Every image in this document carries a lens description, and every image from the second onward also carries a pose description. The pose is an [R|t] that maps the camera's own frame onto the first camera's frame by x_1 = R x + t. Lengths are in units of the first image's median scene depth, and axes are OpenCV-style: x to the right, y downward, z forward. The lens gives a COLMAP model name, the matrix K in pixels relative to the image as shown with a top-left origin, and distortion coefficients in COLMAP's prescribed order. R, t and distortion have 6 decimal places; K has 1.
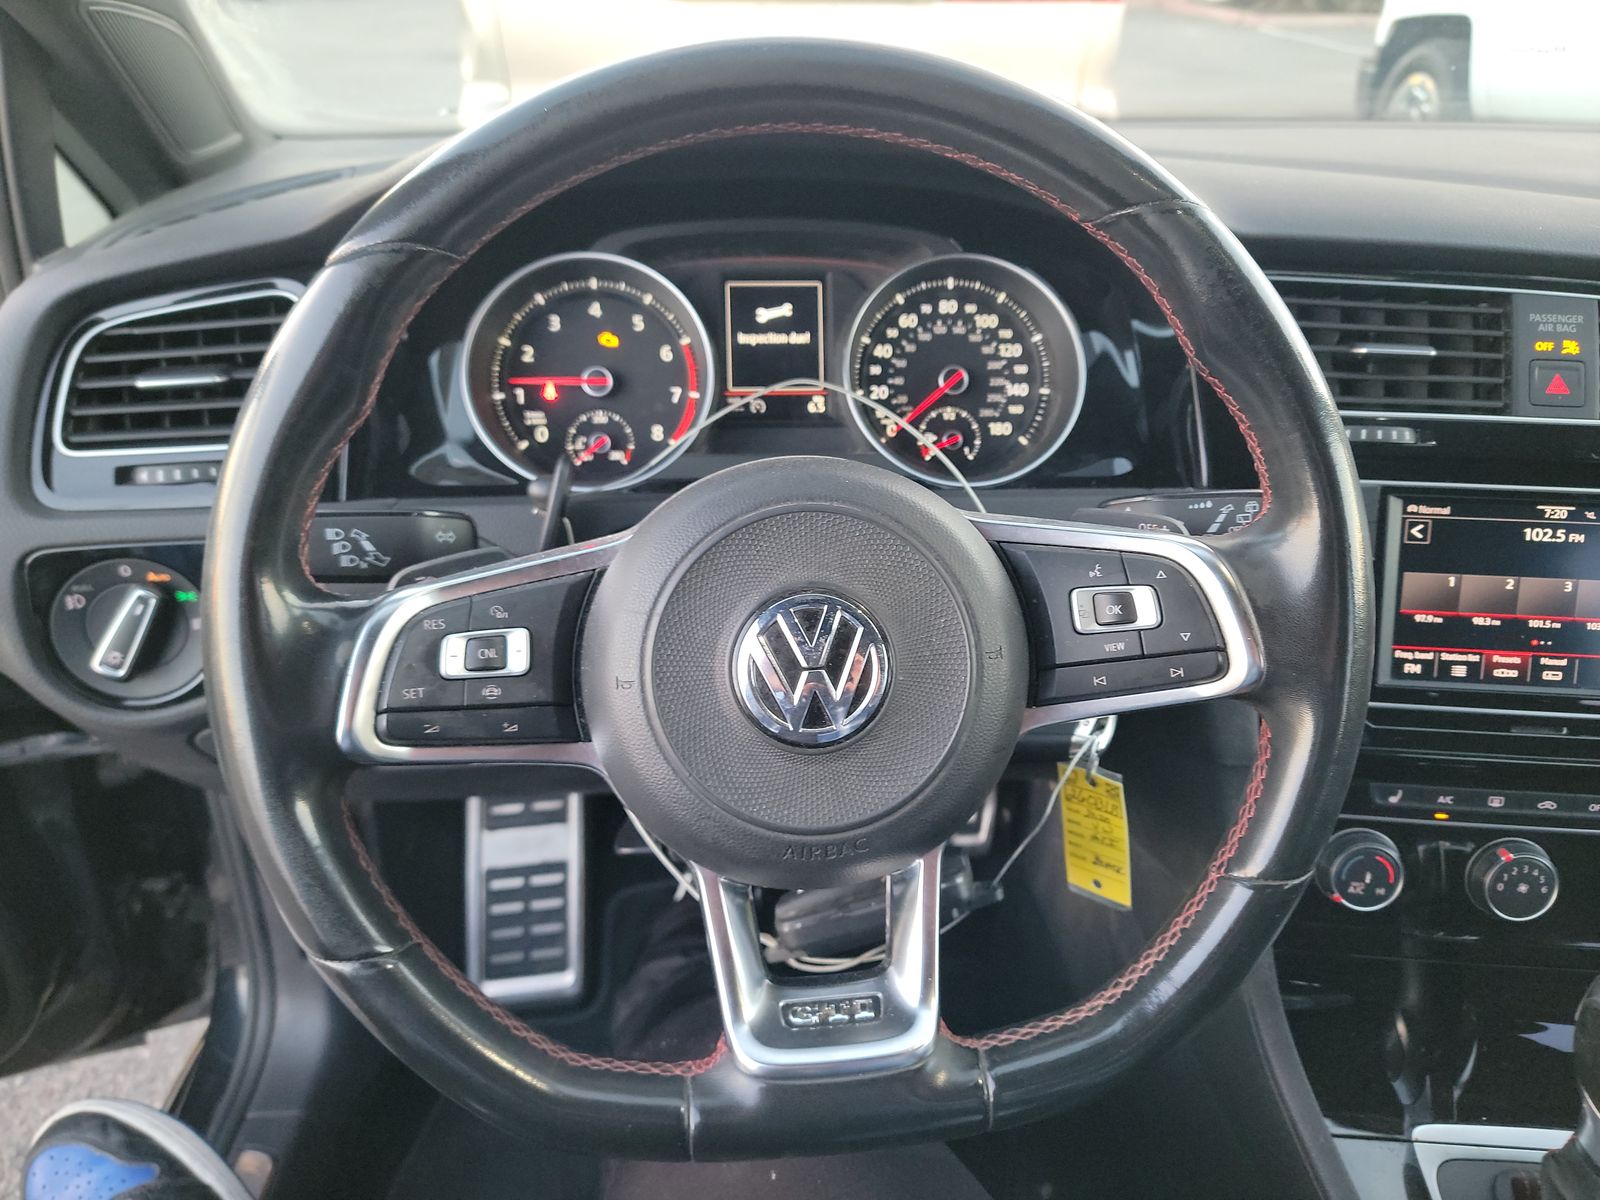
lens RADIAL K [[1162.6, 0, 800.0], [0, 1162.6, 600.0], [0, 0, 1]] dist [0.100914, -0.136888]
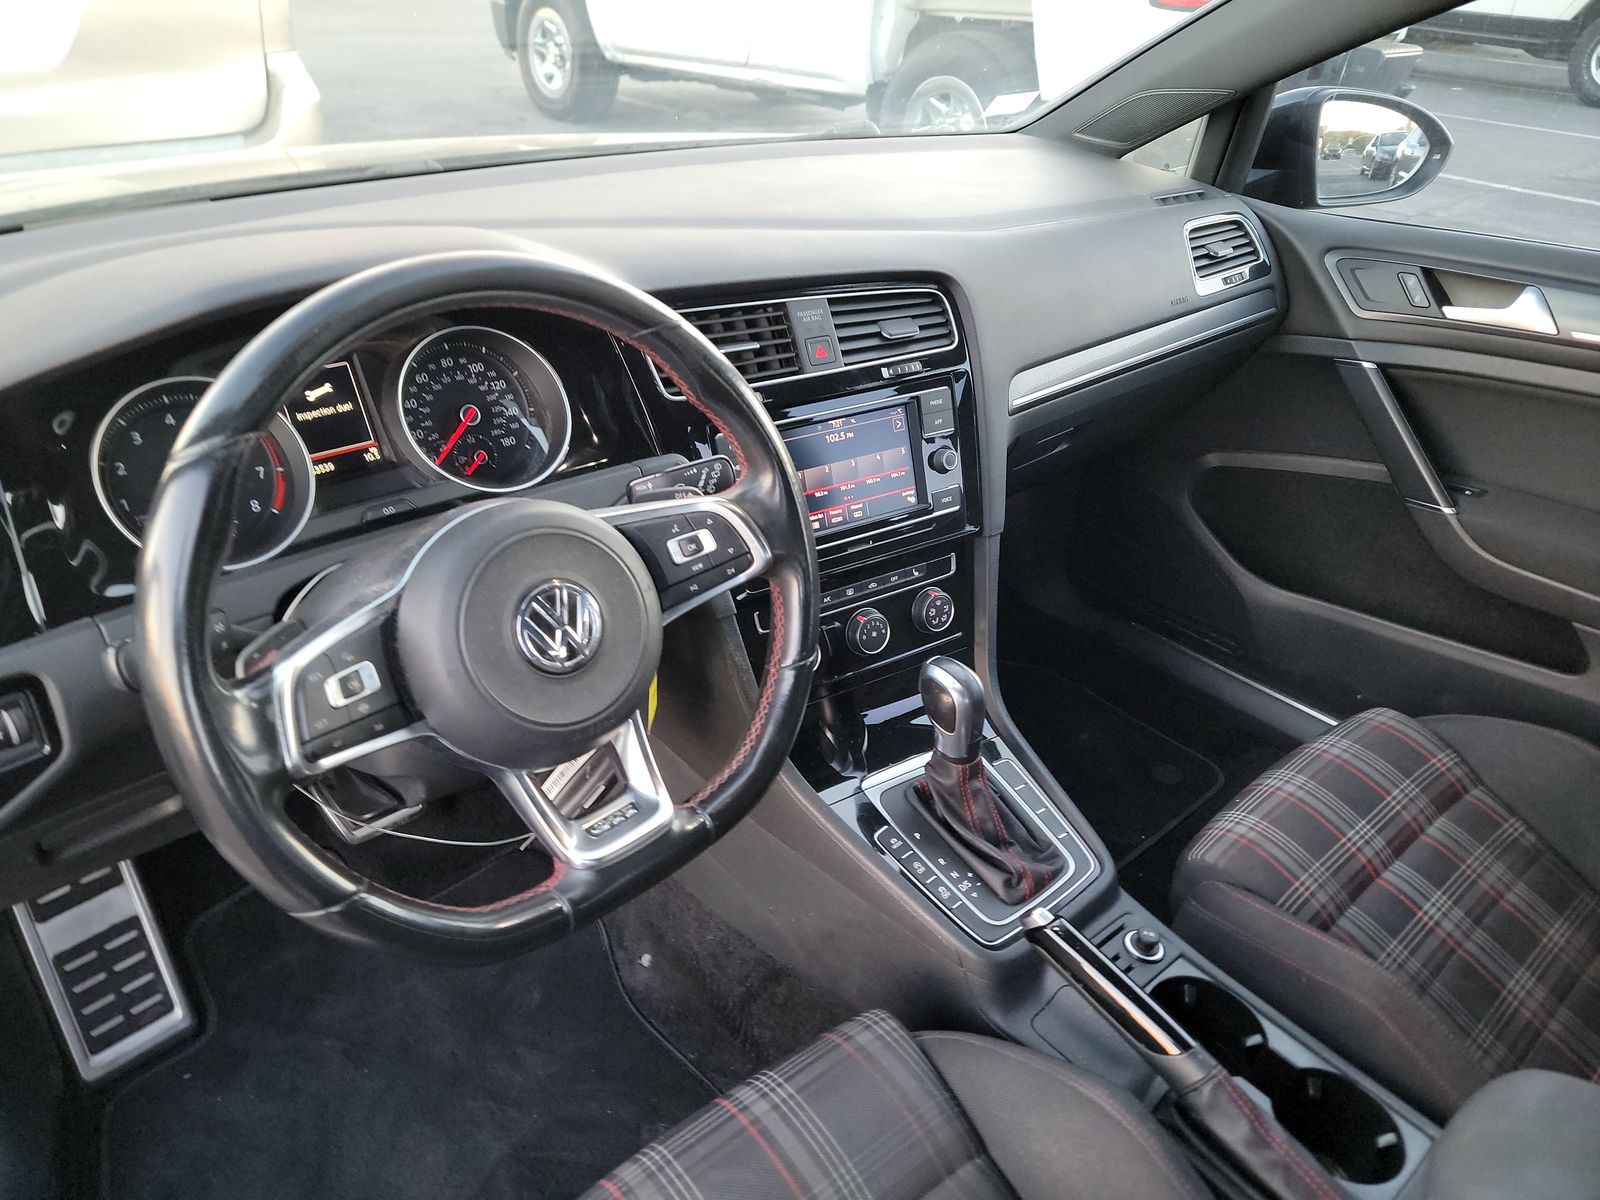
lens RADIAL K [[1115.3, 0, 800.0], [0, 1115.3, 600.0], [0, 0, 1]] dist [0.104794, -0.097546]
pose [[0.792511, -0.297919, 0.532138, -0.350535], [0.258135, 0.954410, 0.149890, -0.084210], [-0.552533, 0.018574, 0.833284, -0.331729]]
